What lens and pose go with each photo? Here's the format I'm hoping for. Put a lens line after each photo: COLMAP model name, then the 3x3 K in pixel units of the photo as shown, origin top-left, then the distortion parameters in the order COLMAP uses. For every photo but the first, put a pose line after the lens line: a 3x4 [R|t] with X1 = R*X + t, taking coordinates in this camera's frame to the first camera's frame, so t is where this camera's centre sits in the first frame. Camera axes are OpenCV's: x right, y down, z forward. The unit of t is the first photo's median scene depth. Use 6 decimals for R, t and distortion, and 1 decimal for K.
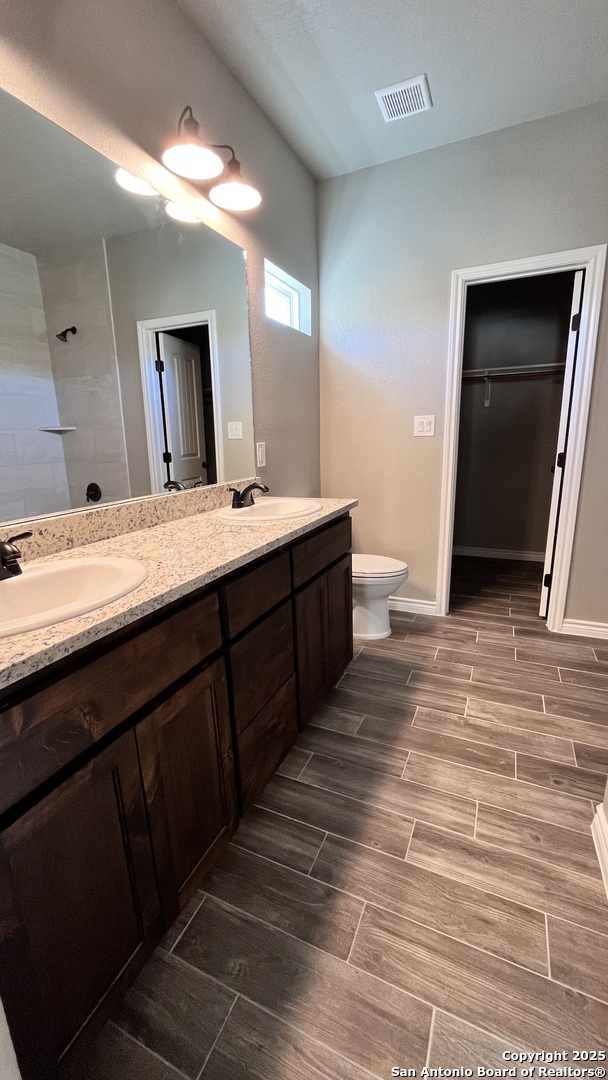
lens RADIAL K [[436.0, 0, 303.9], [0, 436.0, 540.5], [0, 0, 1]] dist [-0.001486, -0.000426]
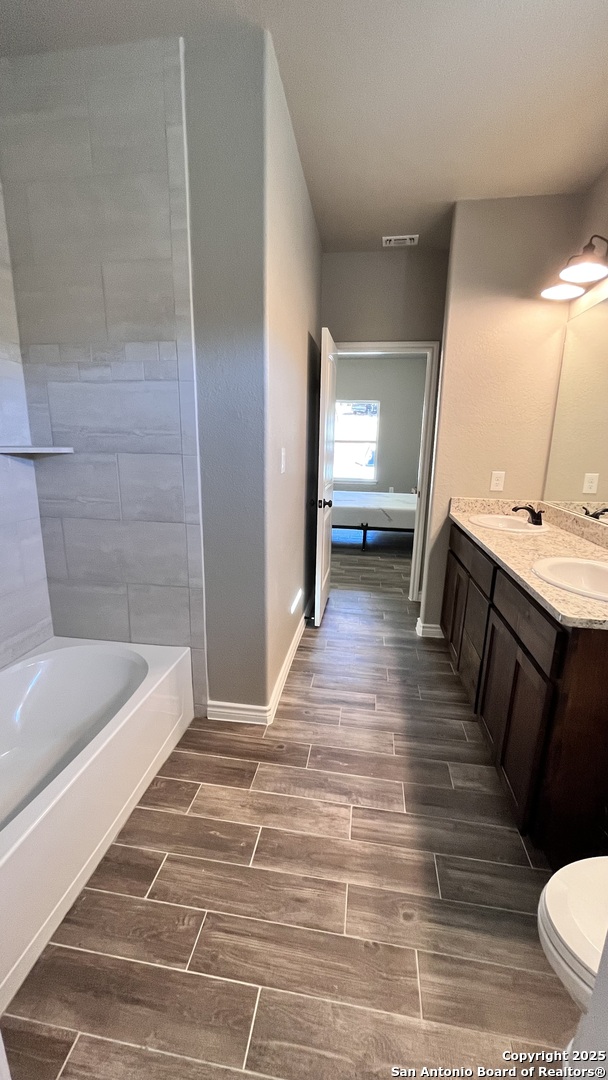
lens RADIAL K [[436.0, 0, 298.5], [0, 436.0, 542.6], [0, 0, 1]] dist [-0.001486, -0.000426]
pose [[-0.963641, 0.073901, -0.256777, 0.700493], [-0.047874, 0.897689, 0.438020, -0.477108], [0.262877, 0.434387, -0.861512, 1.592417]]
